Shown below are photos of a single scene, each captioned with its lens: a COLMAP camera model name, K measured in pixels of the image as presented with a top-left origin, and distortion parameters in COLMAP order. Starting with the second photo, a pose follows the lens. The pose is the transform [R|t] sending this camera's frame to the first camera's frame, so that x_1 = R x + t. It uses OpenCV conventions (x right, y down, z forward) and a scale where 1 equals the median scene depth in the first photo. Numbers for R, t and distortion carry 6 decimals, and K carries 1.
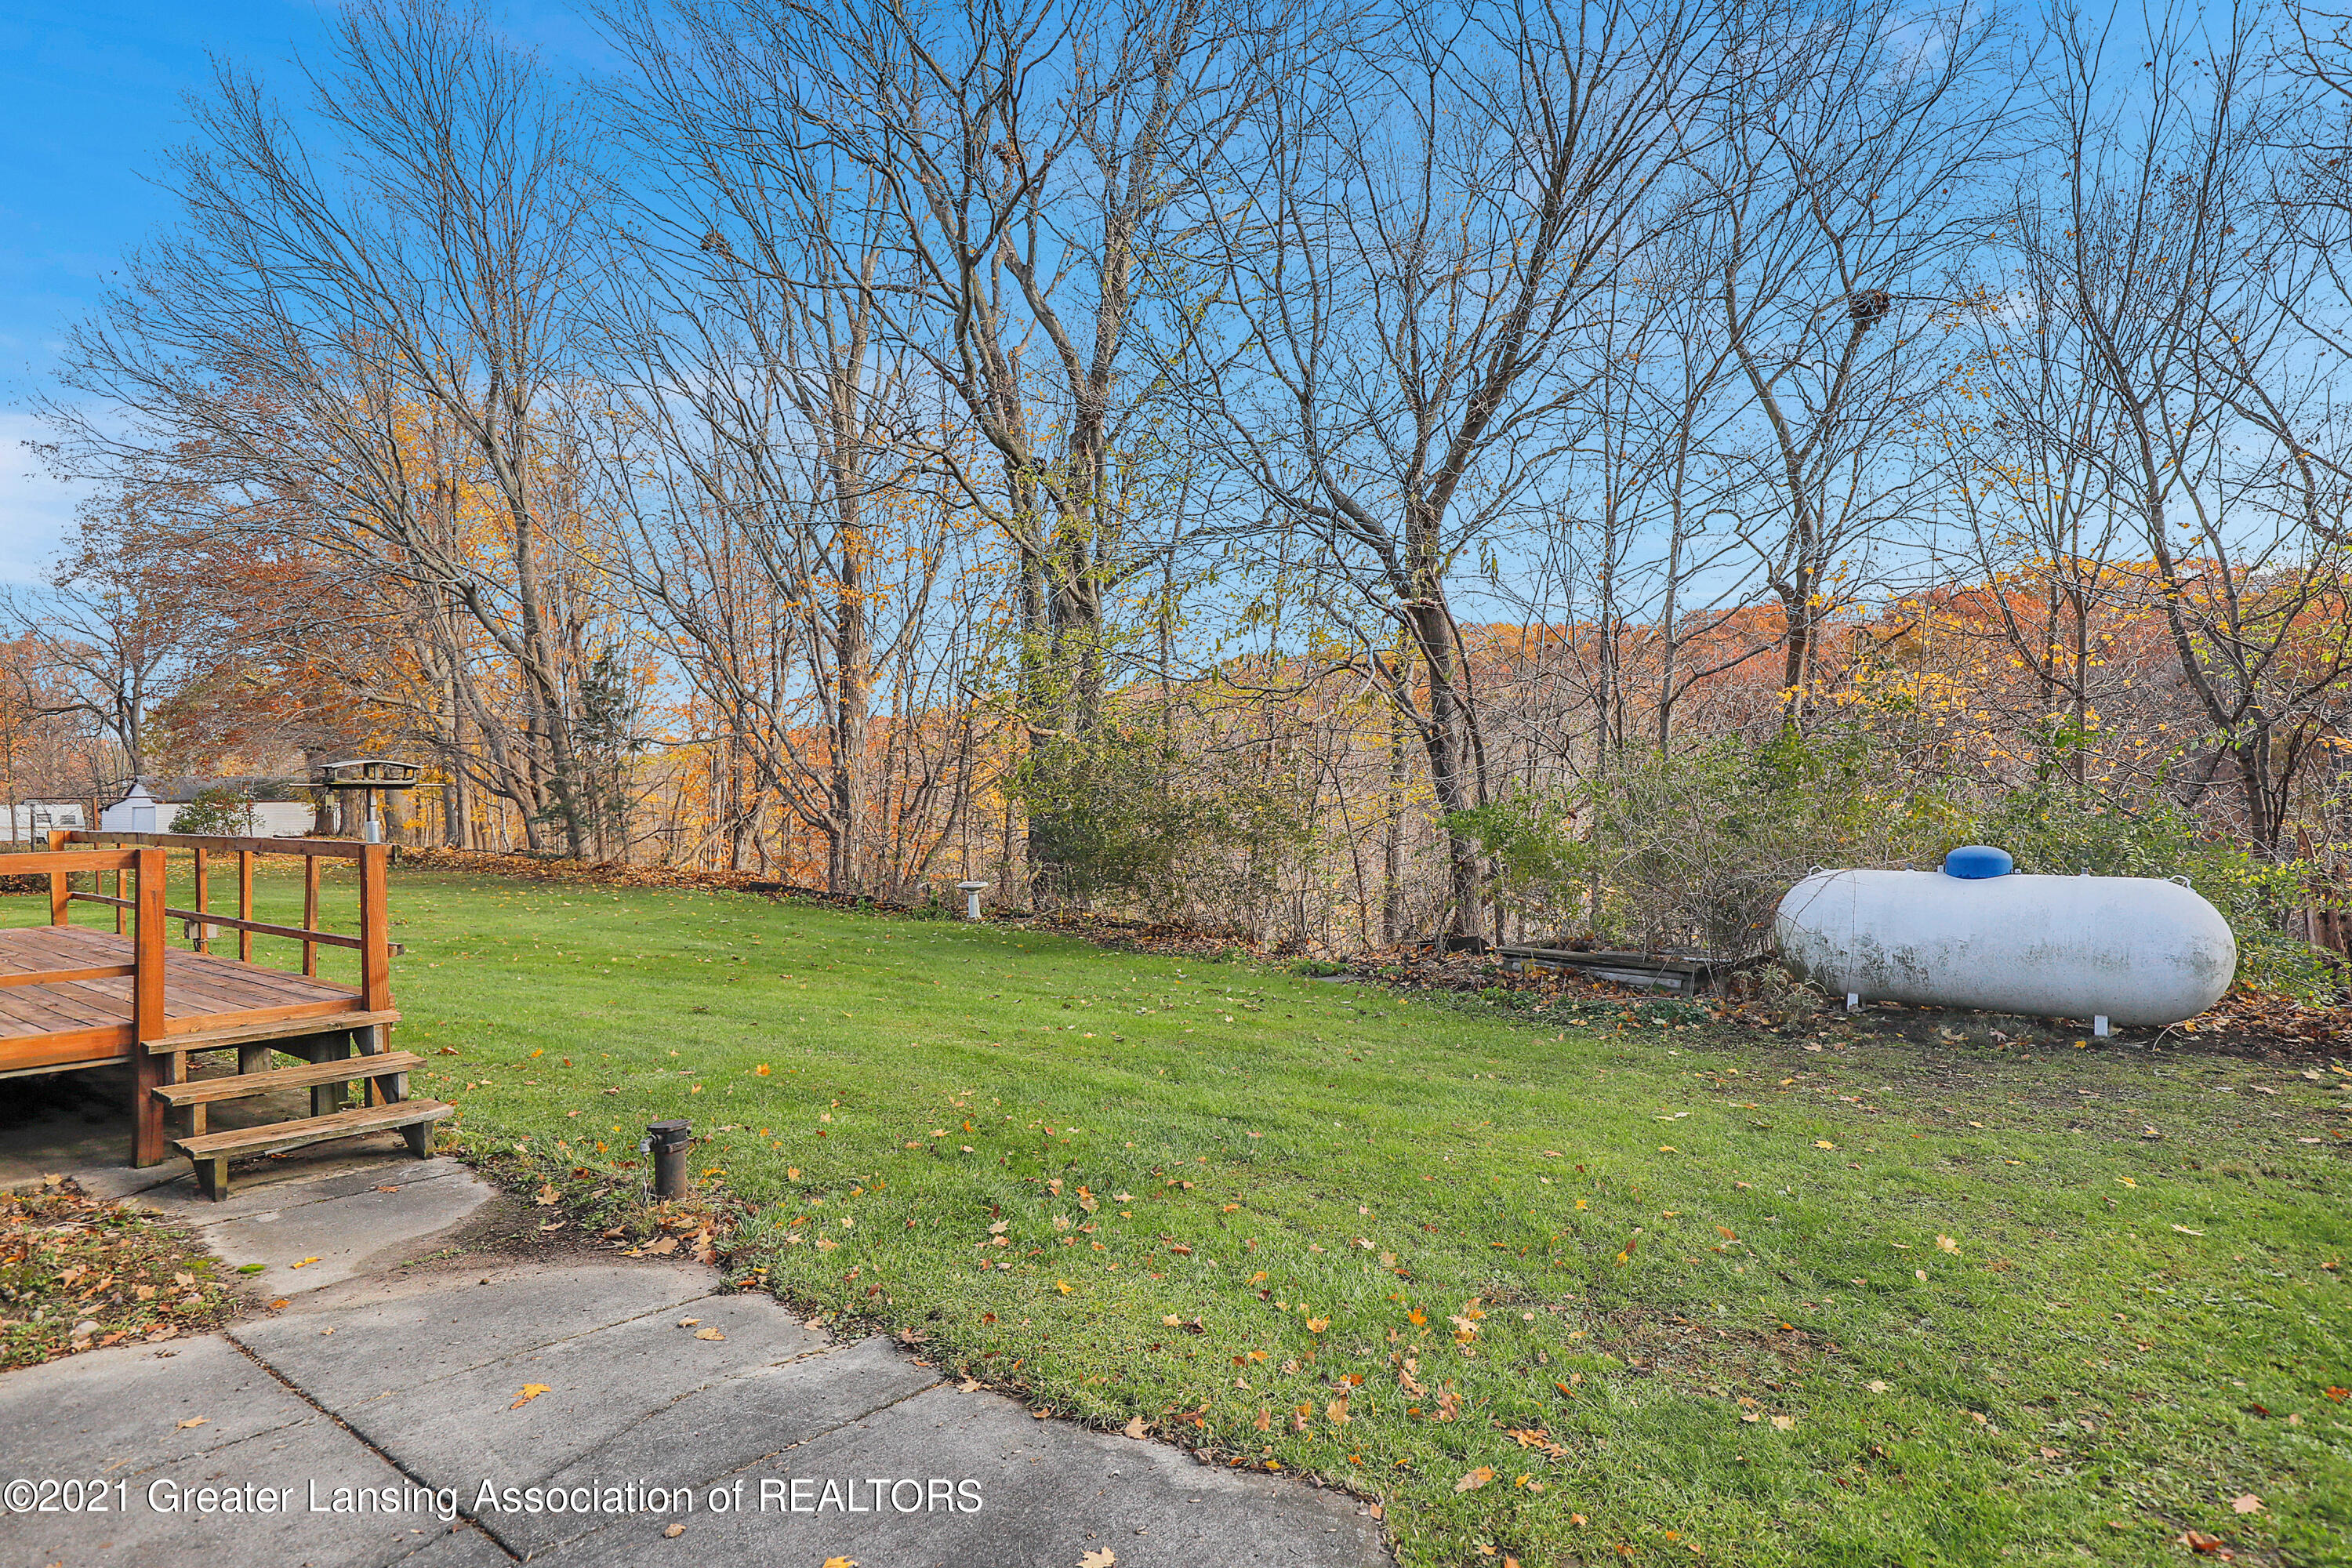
lens RADIAL K [[1248.8, 0, 1174.6], [0, 1248.8, 794.4], [0, 0, 1]] dist [0.003484, 0.000841]
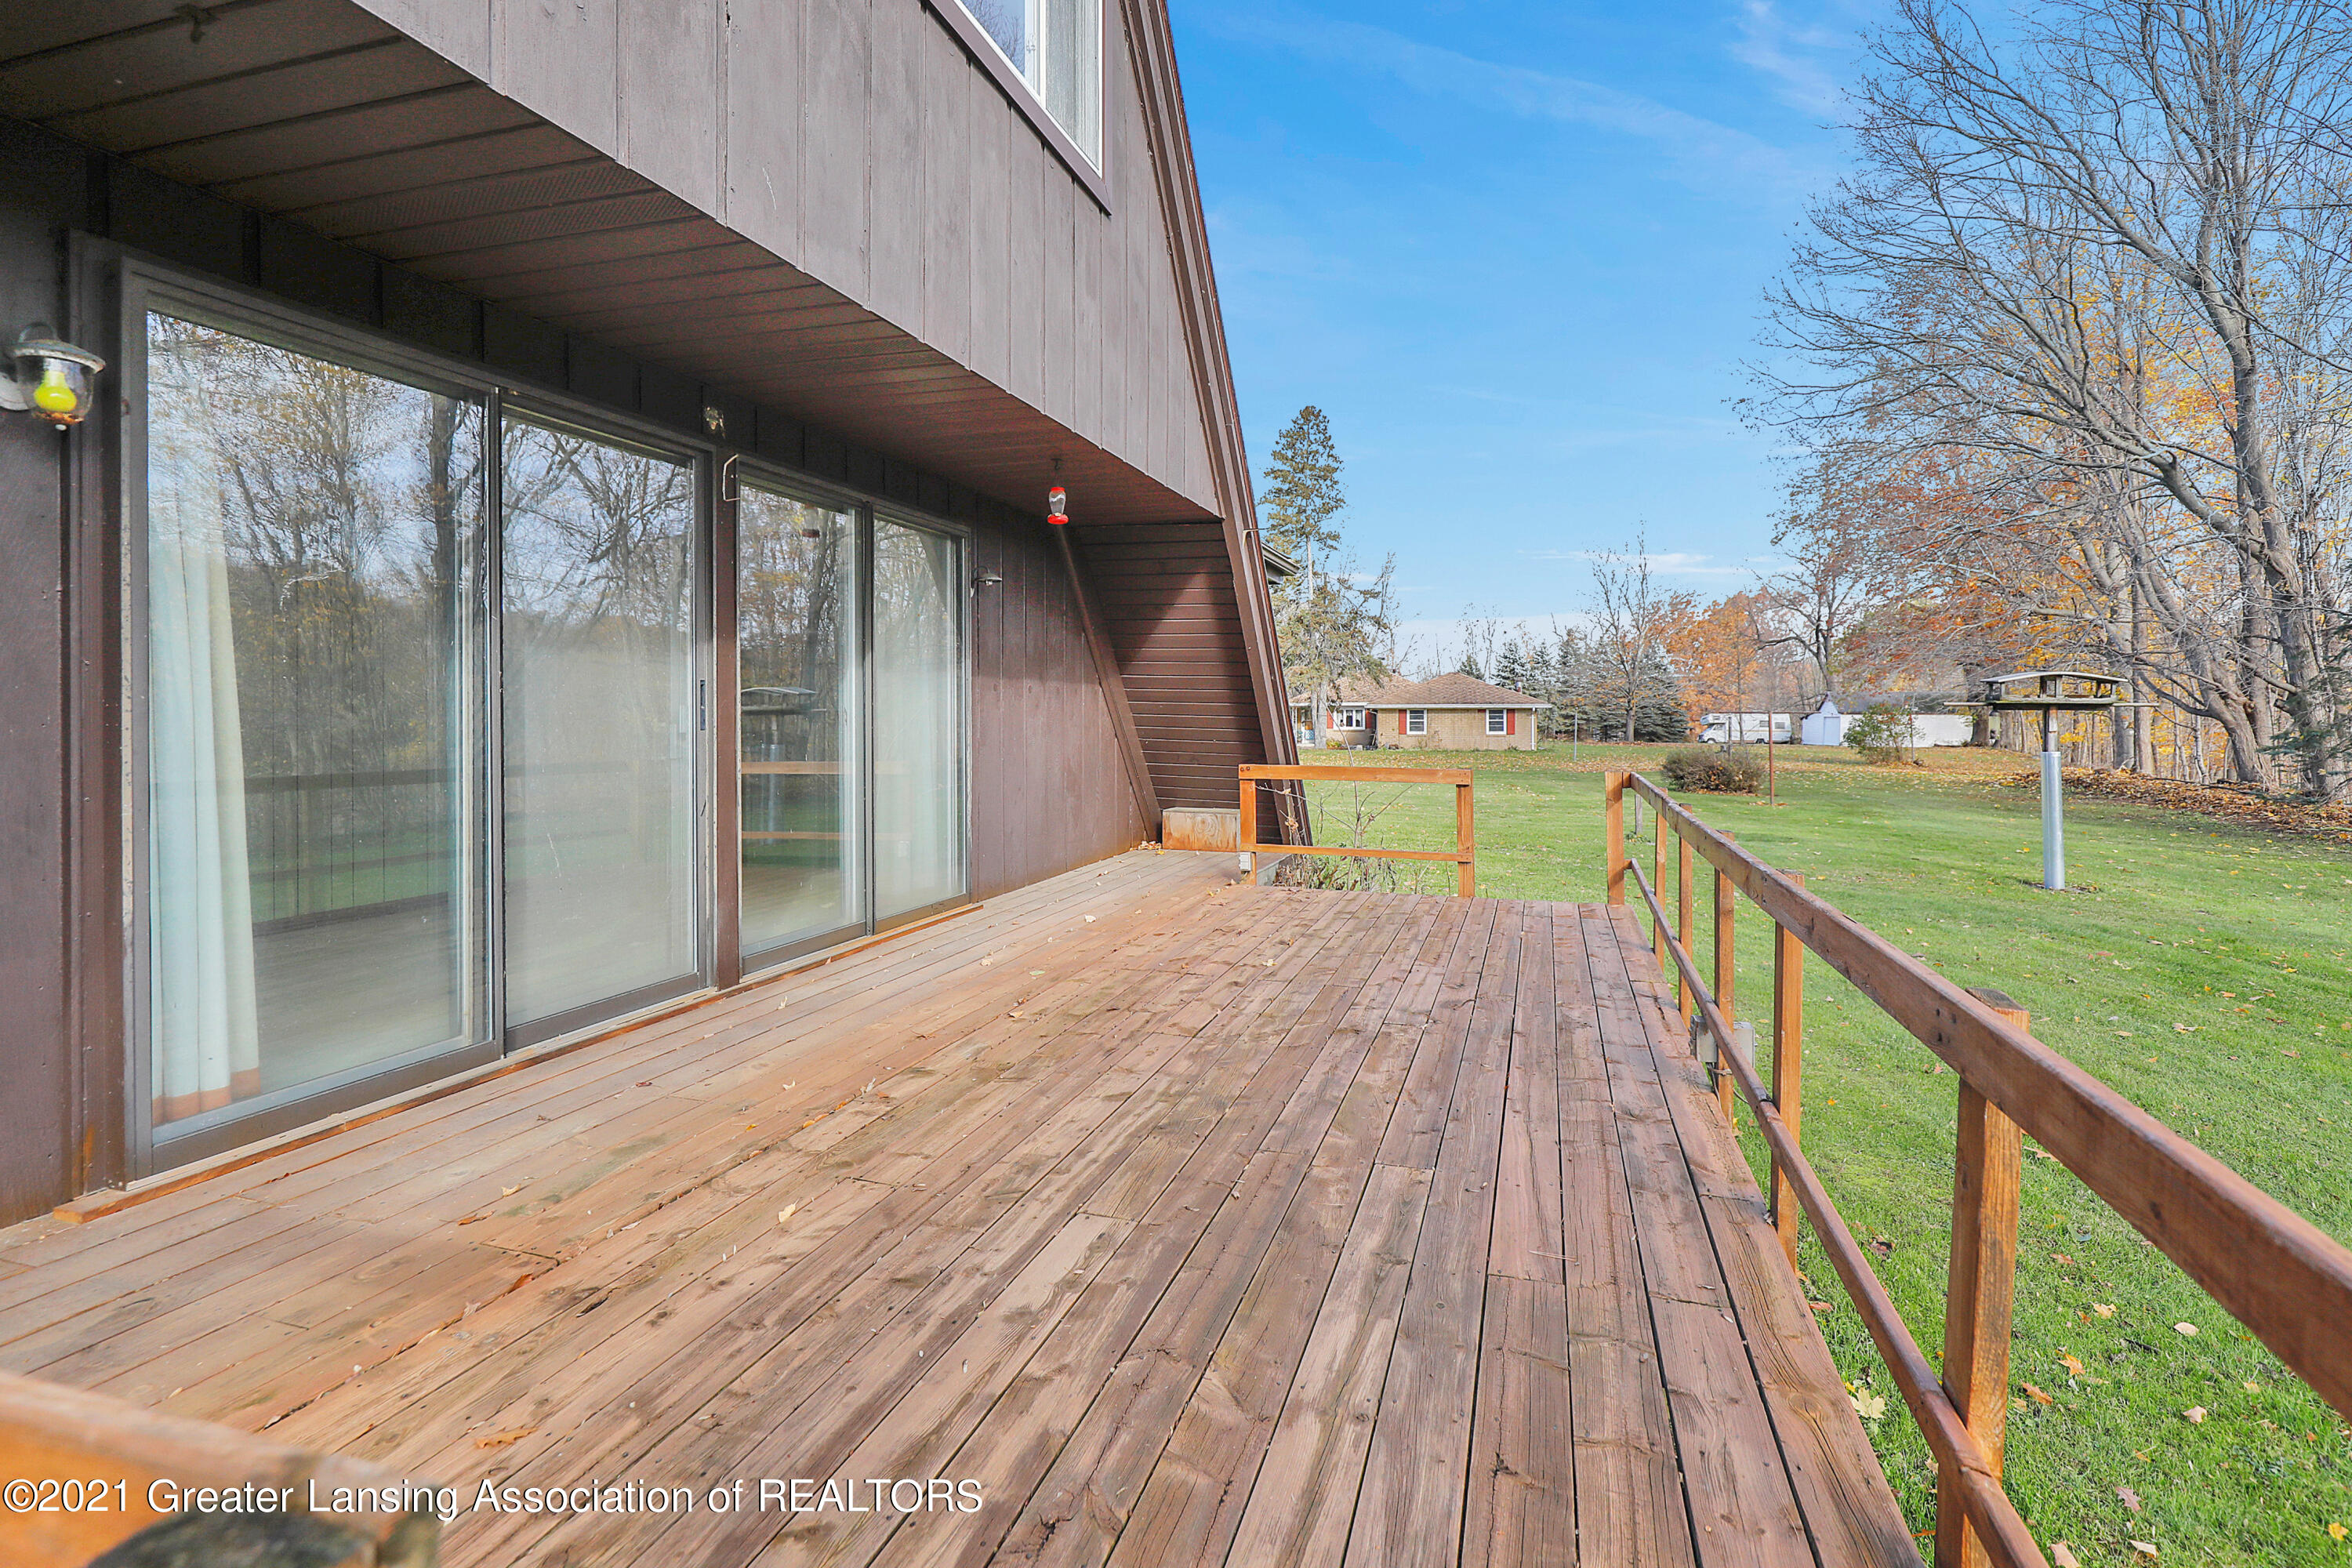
lens RADIAL K [[1080.4, 0, 1205.8], [0, 1080.4, 725.0], [0, 0, 1]] dist [0.002364, -0.000461]
pose [[0.345768, 0.024848, -0.937991, -0.075775], [-0.009208, 0.999691, 0.023088, -0.002009], [0.938275, 0.000654, 0.345890, 0.108500]]
